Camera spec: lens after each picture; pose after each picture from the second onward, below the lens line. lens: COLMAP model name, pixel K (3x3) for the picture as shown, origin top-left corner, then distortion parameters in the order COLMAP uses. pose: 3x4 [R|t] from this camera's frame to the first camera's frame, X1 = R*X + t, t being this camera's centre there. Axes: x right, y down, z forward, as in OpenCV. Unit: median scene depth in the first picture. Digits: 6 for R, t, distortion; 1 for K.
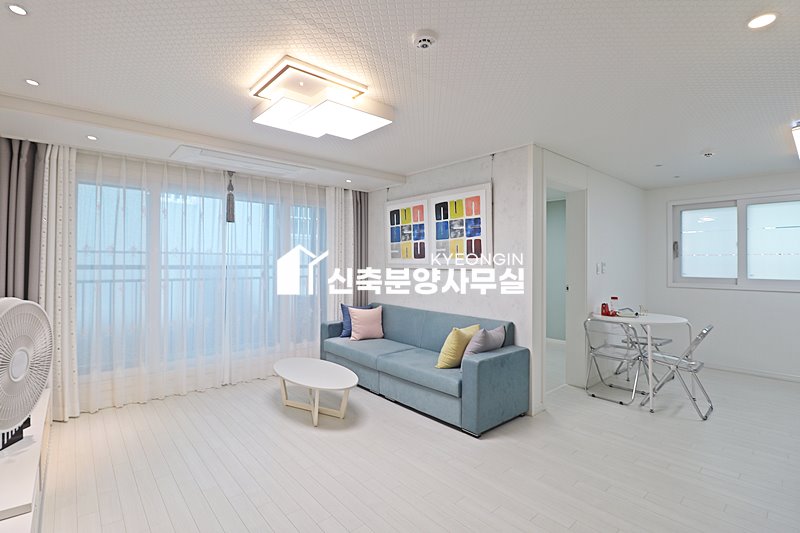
lens RADIAL K [[372.5, 0, 396.7], [0, 372.5, 259.5], [0, 0, 1]] dist [-0.008651, -0.007914]
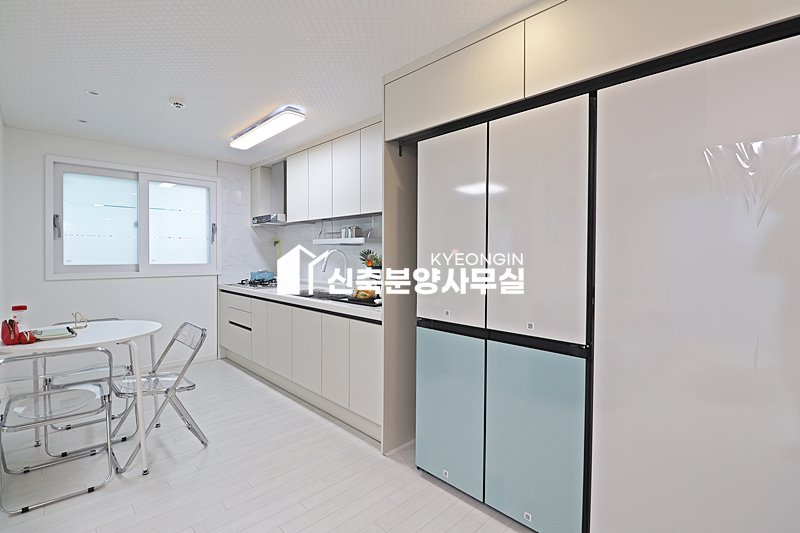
lens RADIAL K [[372.5, 0, 401.3], [0, 372.5, 263.9], [0, 0, 1]] dist [-0.008651, -0.007914]
pose [[-0.064573, -0.034780, 0.997307, 0.025136], [-0.016144, 0.999298, 0.033804, 0.012602], [-0.997782, -0.013918, -0.065089, 0.476681]]
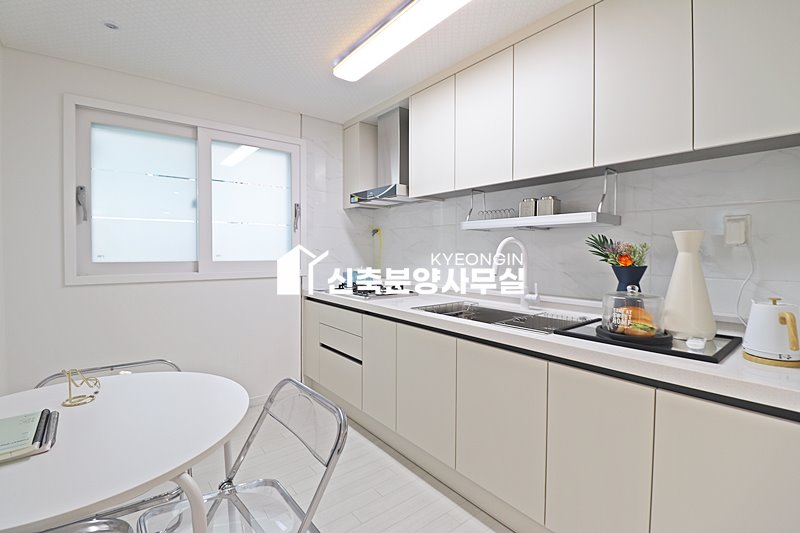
lens RADIAL K [[372.5, 0, 401.0], [0, 372.5, 266.1], [0, 0, 1]] dist [-0.008651, -0.007914]
pose [[0.051025, -0.049322, 0.997479, 0.370844], [-0.013515, 0.998654, 0.050072, 0.026980], [-0.998606, -0.016036, 0.050290, 0.690597]]
